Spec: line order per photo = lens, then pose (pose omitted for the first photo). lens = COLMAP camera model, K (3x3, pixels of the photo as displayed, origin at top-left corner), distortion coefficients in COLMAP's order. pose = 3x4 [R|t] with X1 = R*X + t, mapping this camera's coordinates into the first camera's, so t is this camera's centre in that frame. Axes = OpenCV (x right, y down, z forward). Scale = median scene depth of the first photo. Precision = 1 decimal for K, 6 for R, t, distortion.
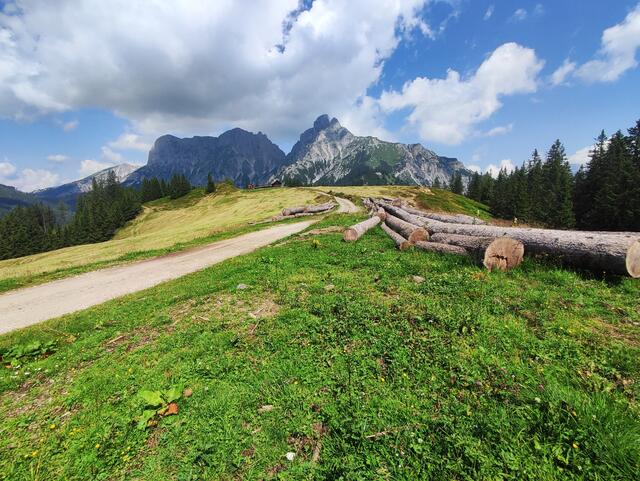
lens RADIAL K [[293.9, 0, 320.0], [0, 293.9, 240.5], [0, 0, 1]] dist [-0.000777, -0.000064]
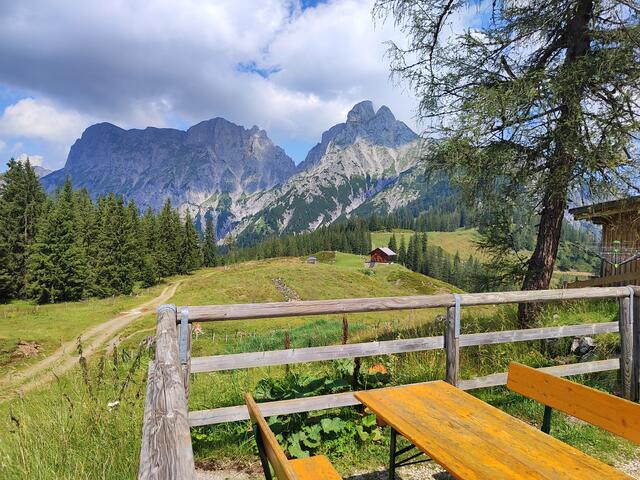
lens RADIAL K [[441.3, 0, 320.0], [0, 441.3, 240.0], [0, 0, 1]] dist [0.009324, 0.000559]
pose [[0.997892, 0.057104, -0.030842, -0.035986], [-0.060765, 0.988991, -0.134925, -0.025832], [0.022798, 0.136514, 0.990376, 0.157751]]
